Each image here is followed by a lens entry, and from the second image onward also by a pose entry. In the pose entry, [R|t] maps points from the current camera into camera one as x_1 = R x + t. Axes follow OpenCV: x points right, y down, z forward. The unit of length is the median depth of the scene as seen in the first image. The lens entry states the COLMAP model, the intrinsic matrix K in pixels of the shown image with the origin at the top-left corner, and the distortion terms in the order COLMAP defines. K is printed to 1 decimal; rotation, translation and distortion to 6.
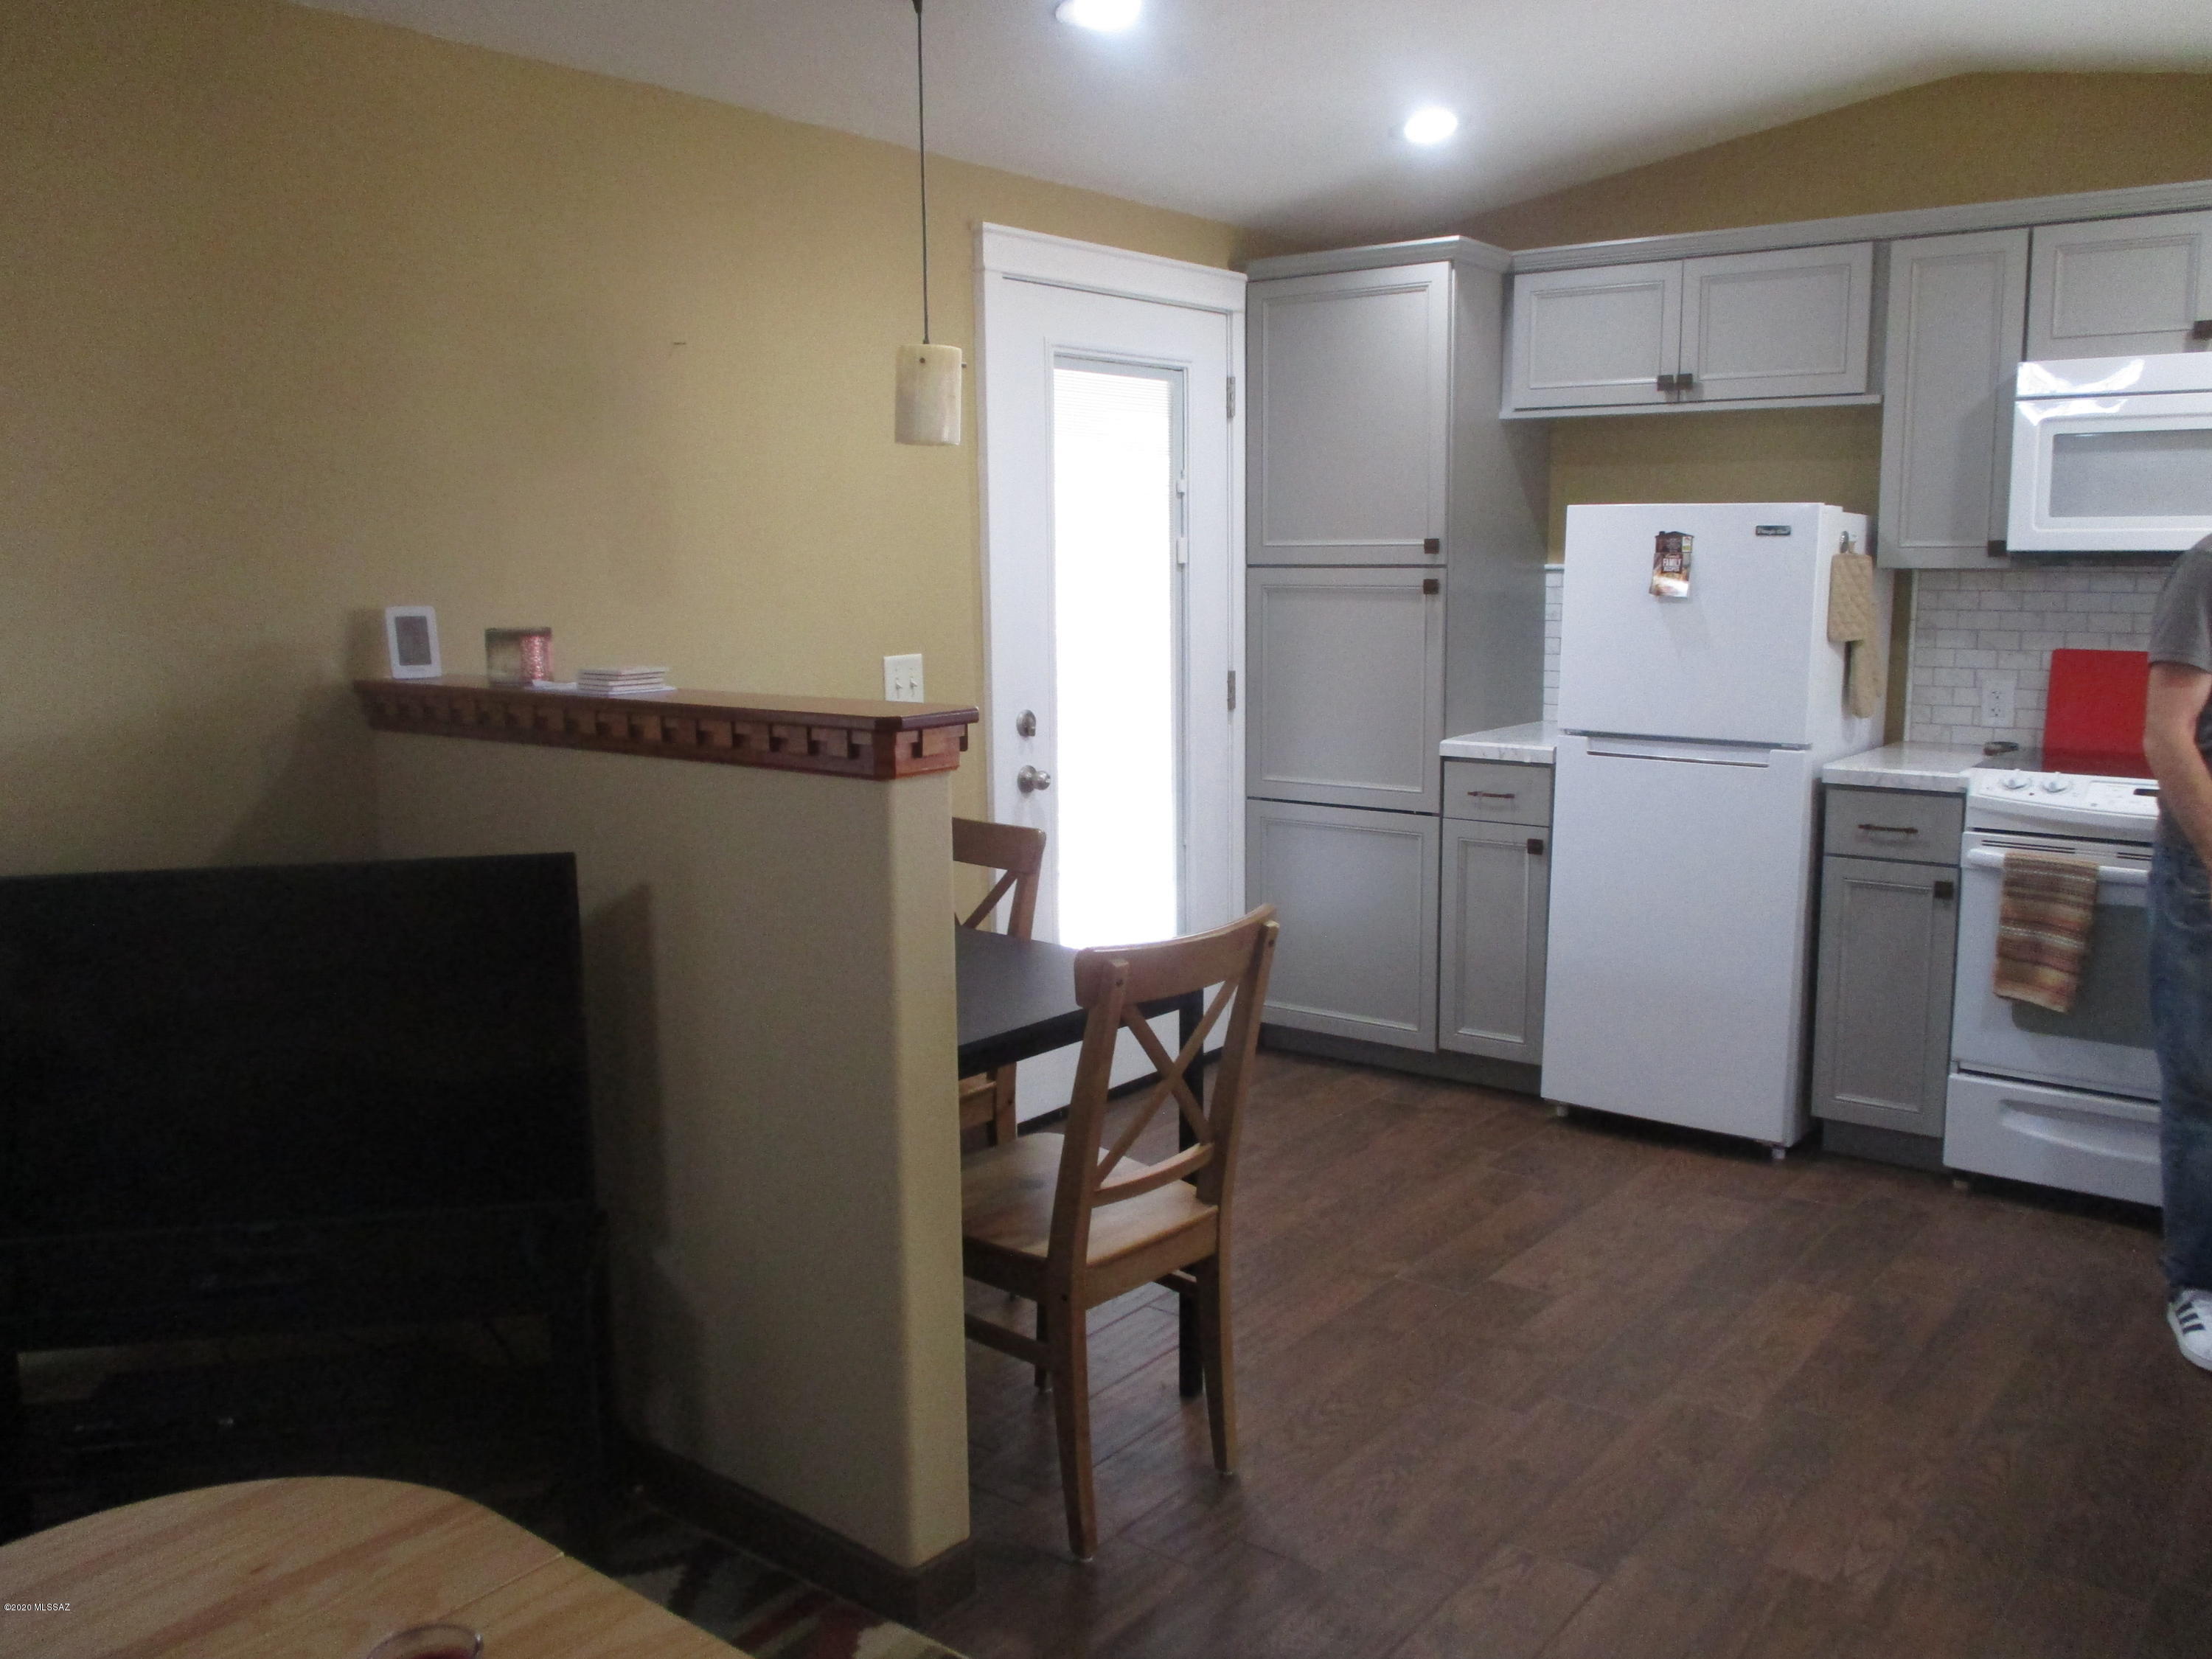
lens RADIAL K [[1844.5, 0, 1124.6], [0, 1844.5, 806.4], [0, 0, 1]] dist [-0.031892, 0.018176]
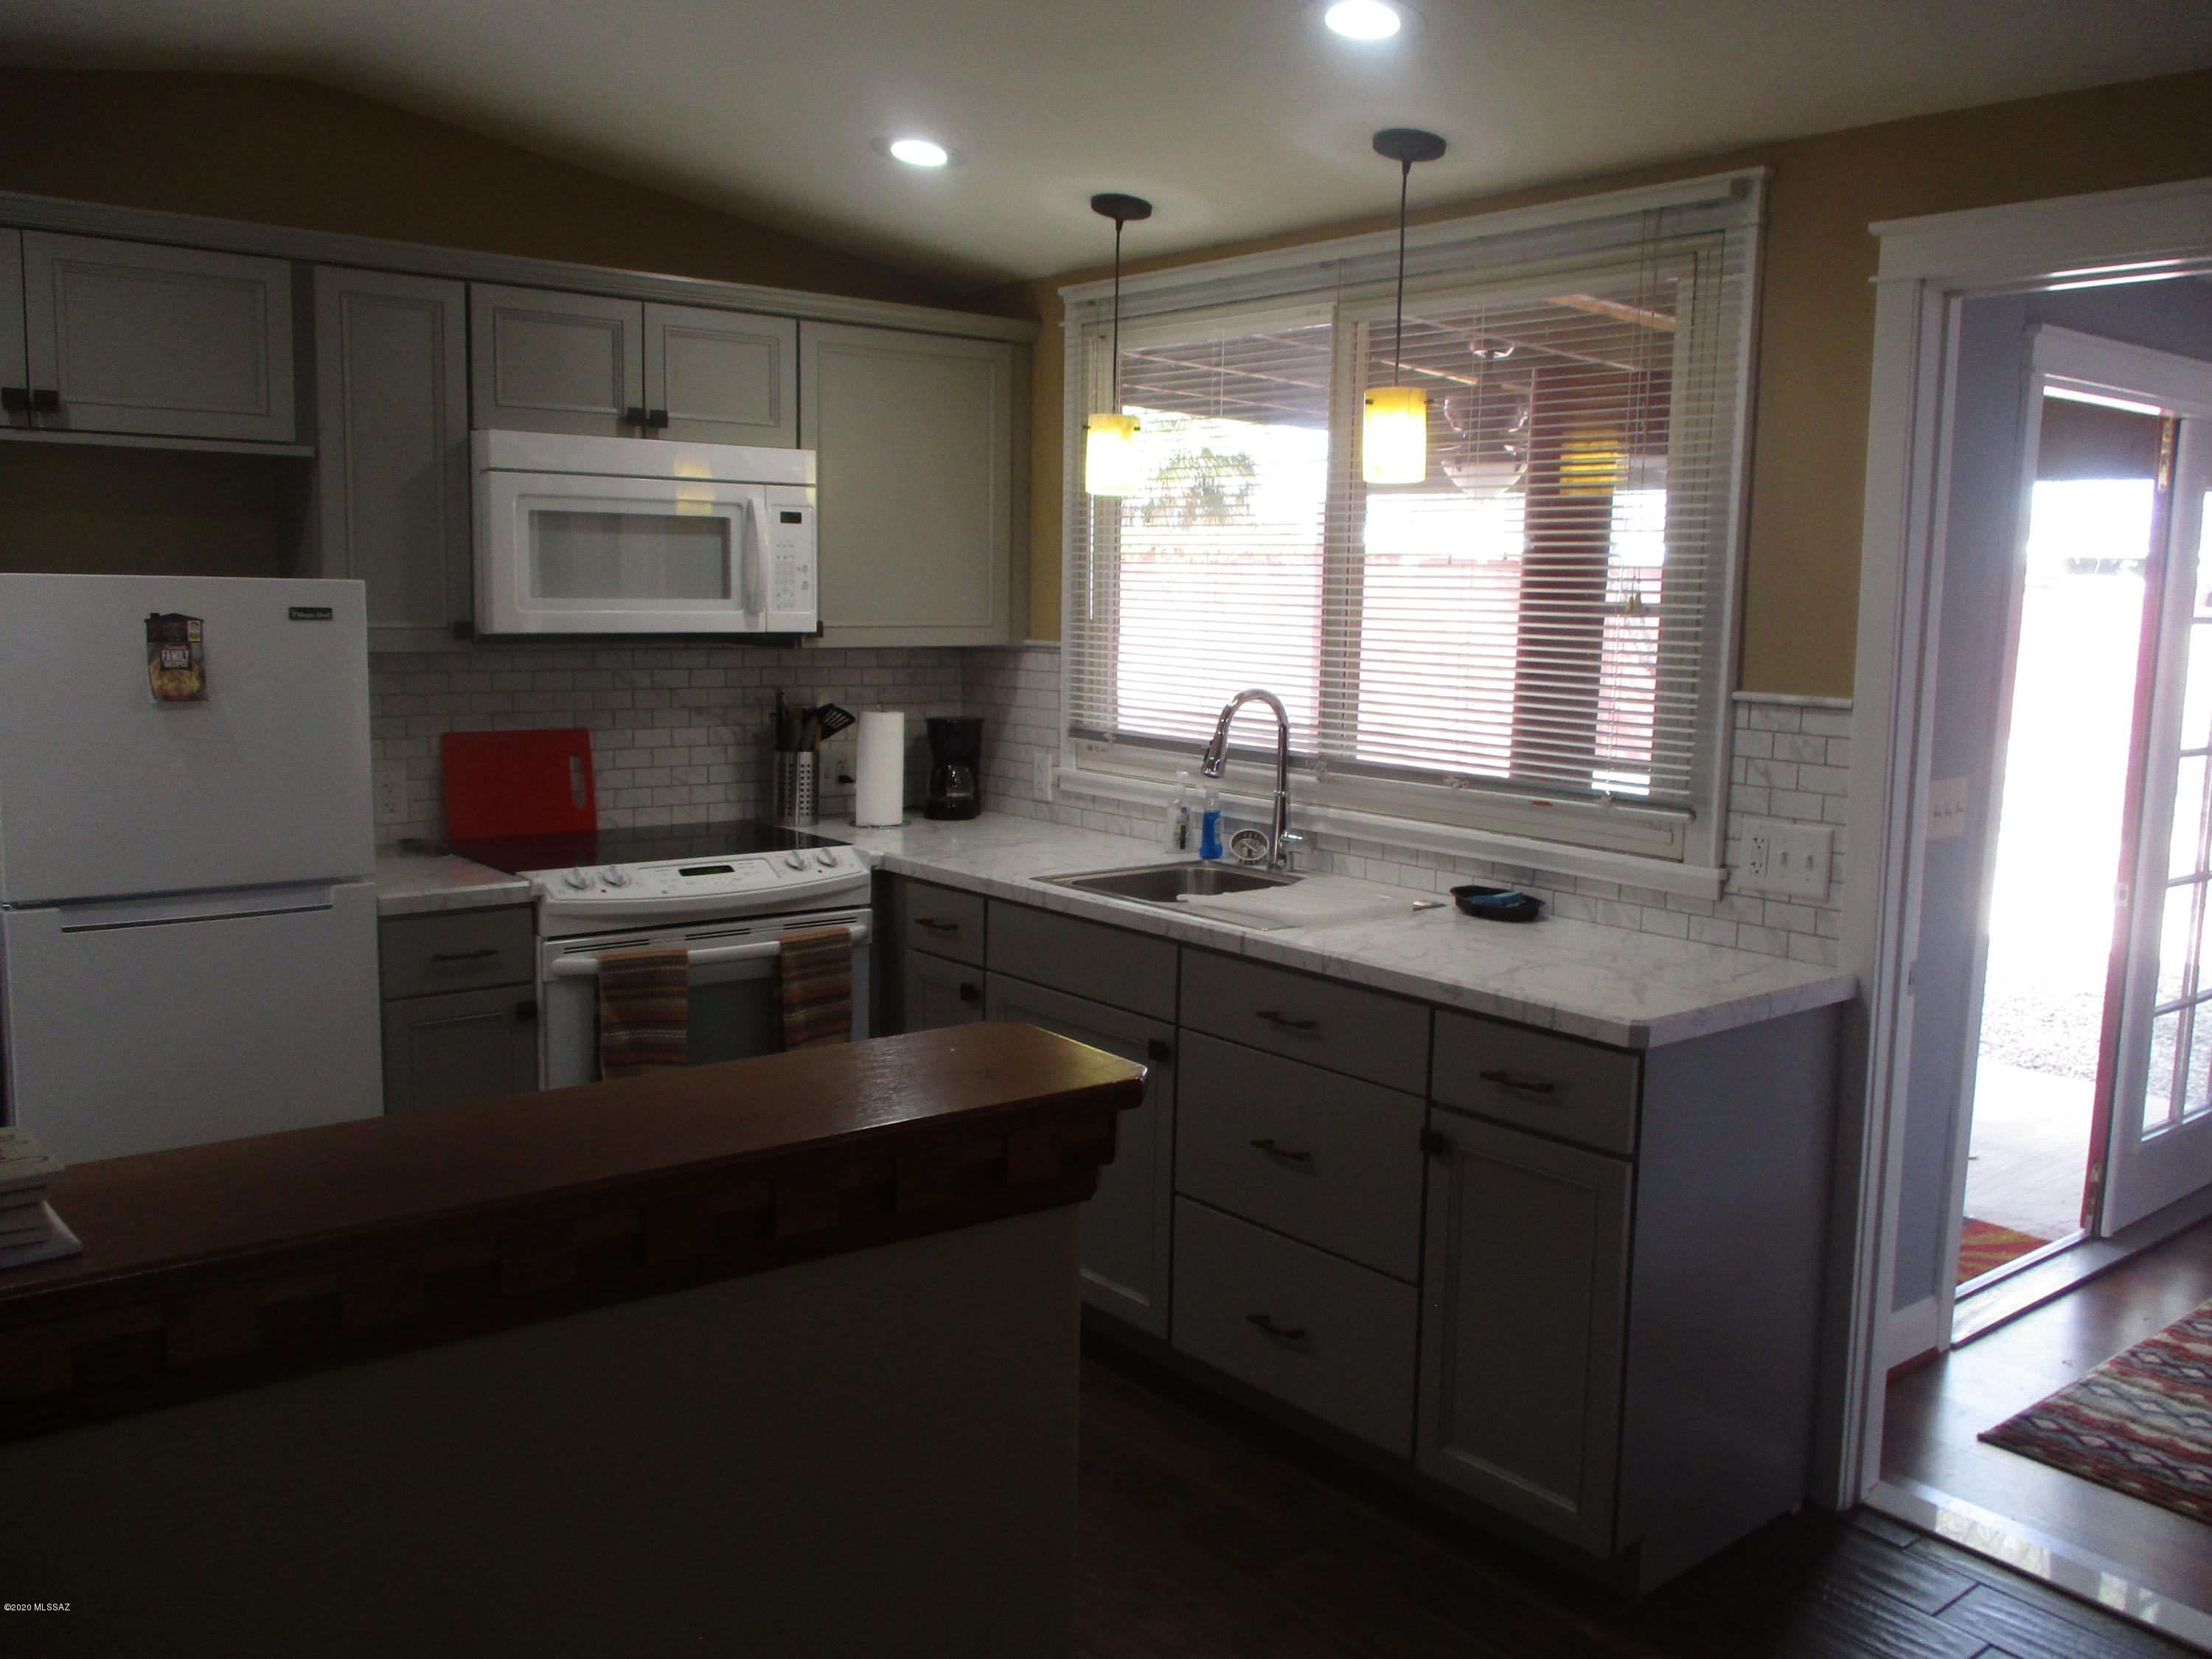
lens RADIAL K [[1844.5, 0, 1114.6], [0, 1844.5, 809.6], [0, 0, 1]] dist [-0.031892, 0.018176]
pose [[0.227074, -0.109091, 0.967748, -0.337639], [0.115827, 0.989678, 0.084385, -0.091126], [-0.966965, 0.092930, 0.237366, 0.474468]]
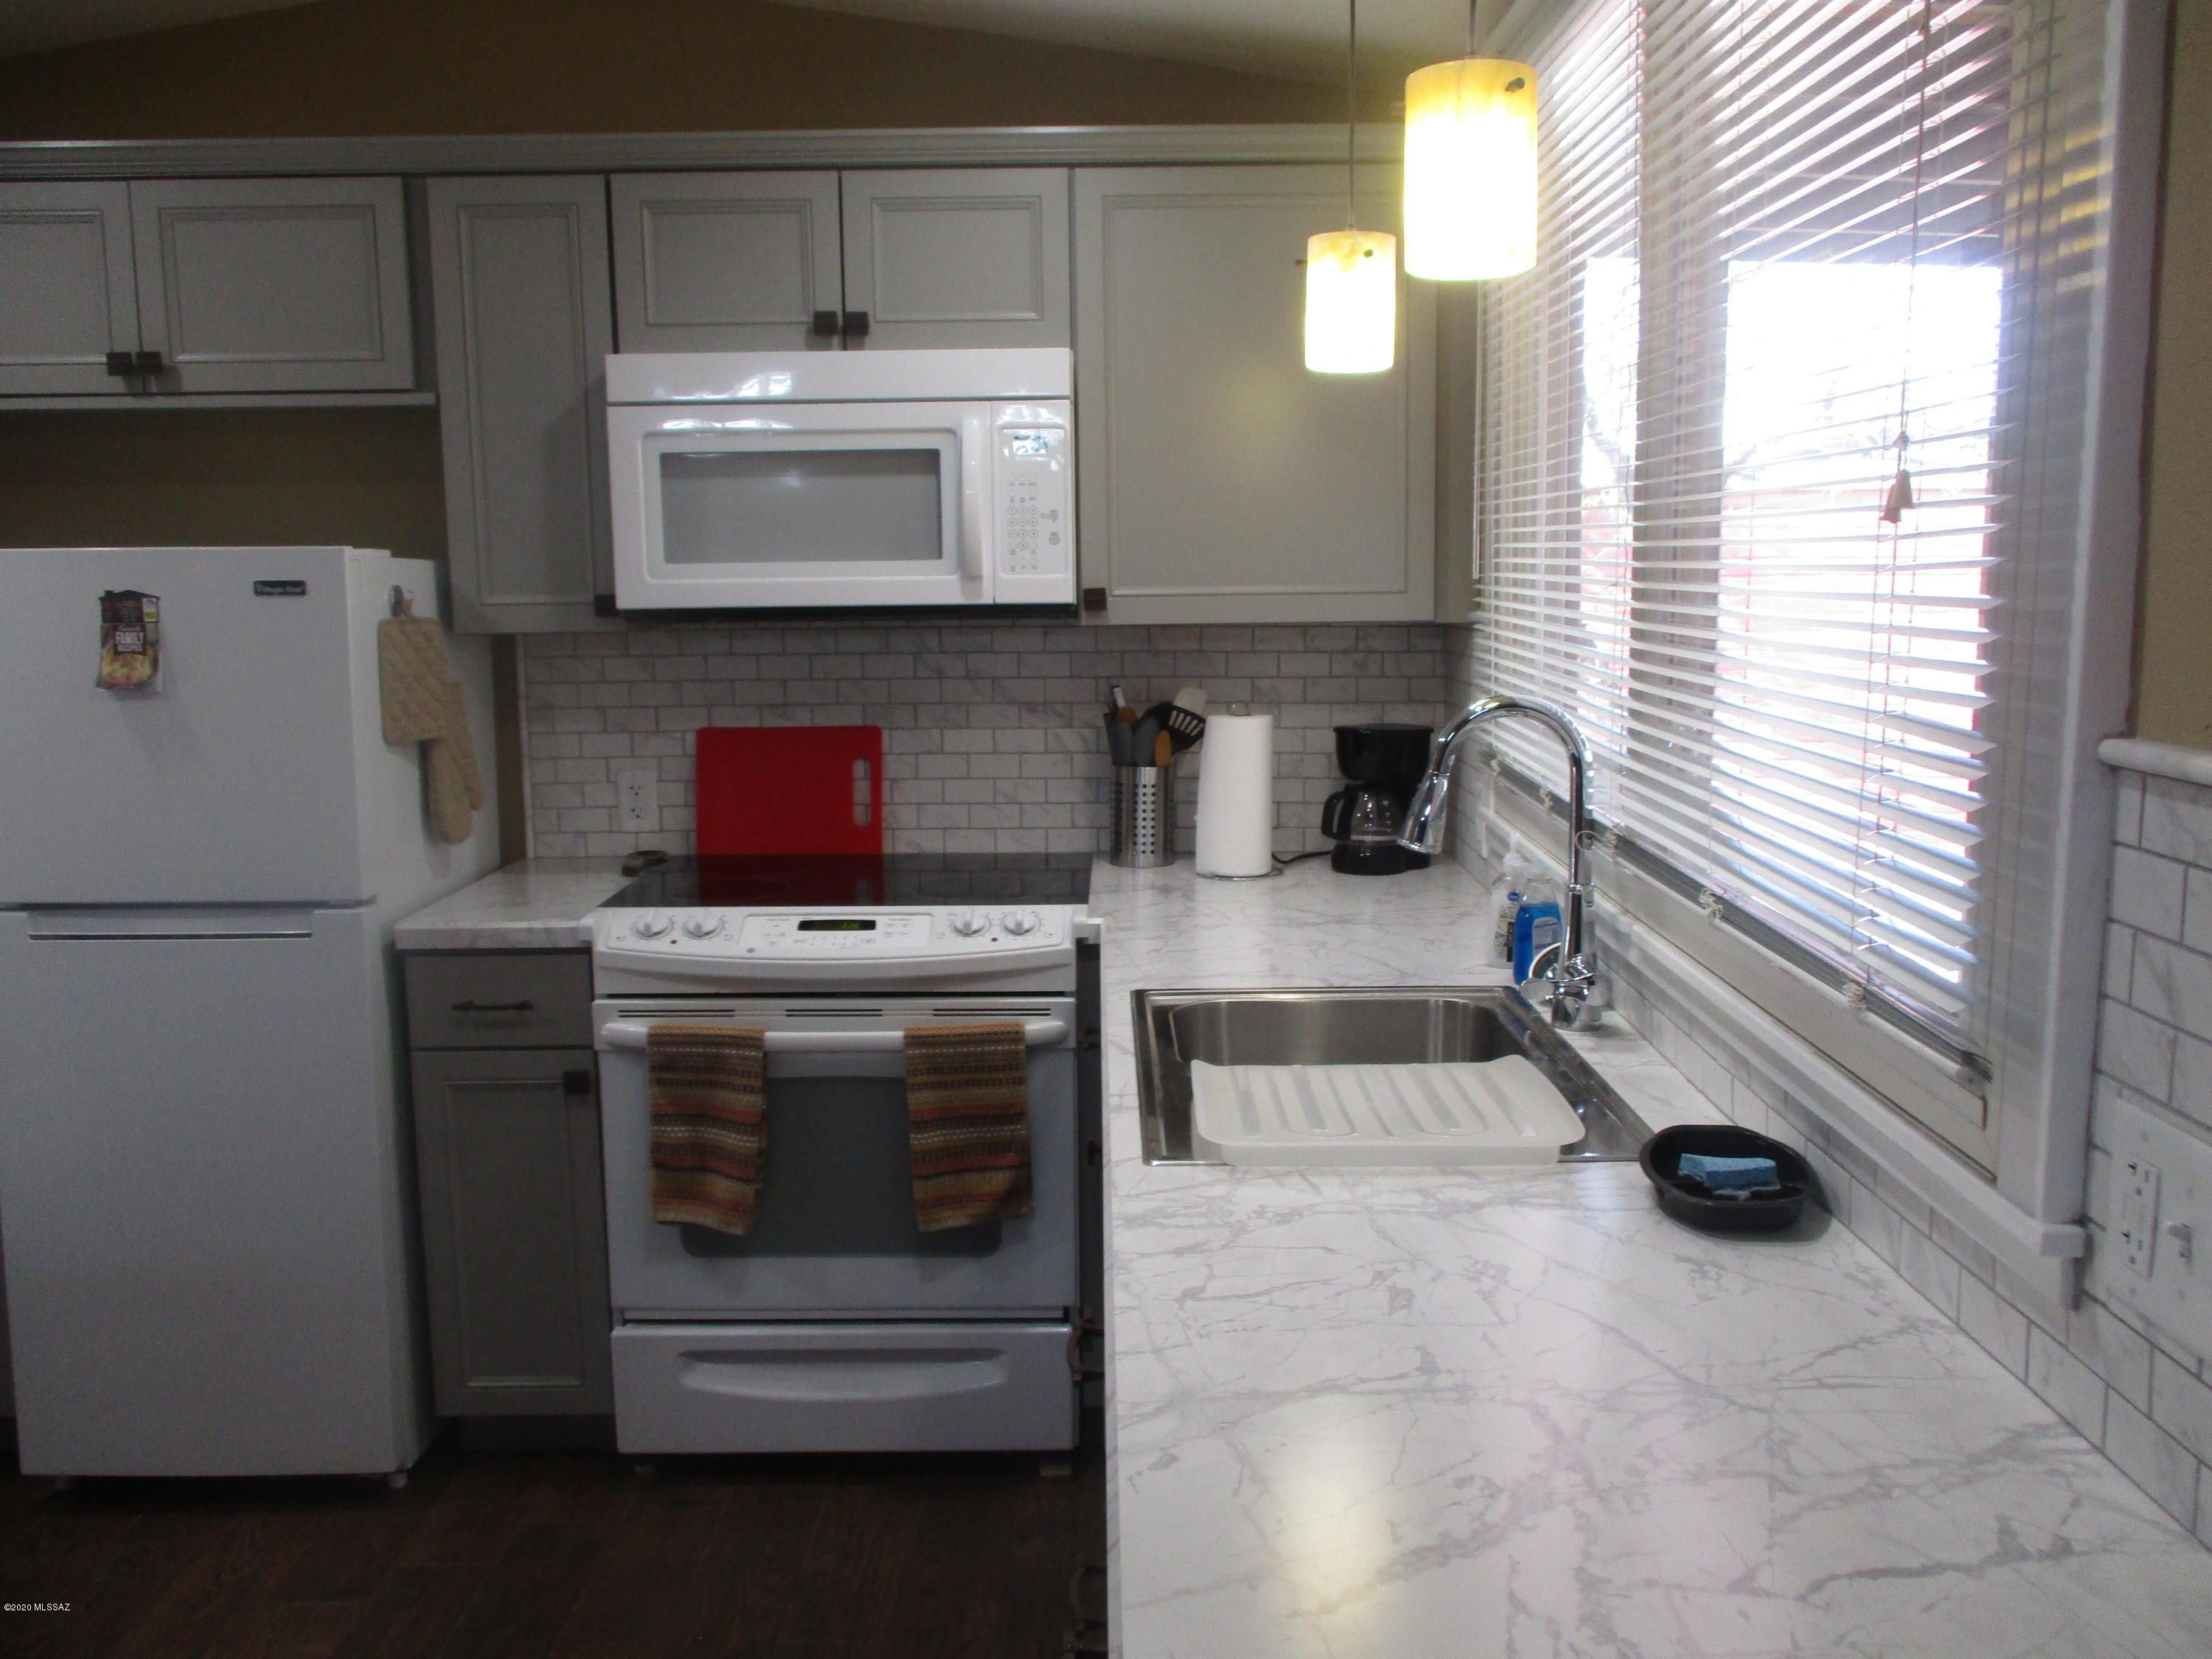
lens RADIAL K [[1844.5, 0, 1127.3], [0, 1844.5, 815.2], [0, 0, 1]] dist [-0.031892, 0.018176]
pose [[0.789646, -0.089780, 0.606958, 0.180551], [0.092829, 0.995330, 0.026459, -0.055513], [-0.606499, 0.035450, 0.794293, 0.279062]]
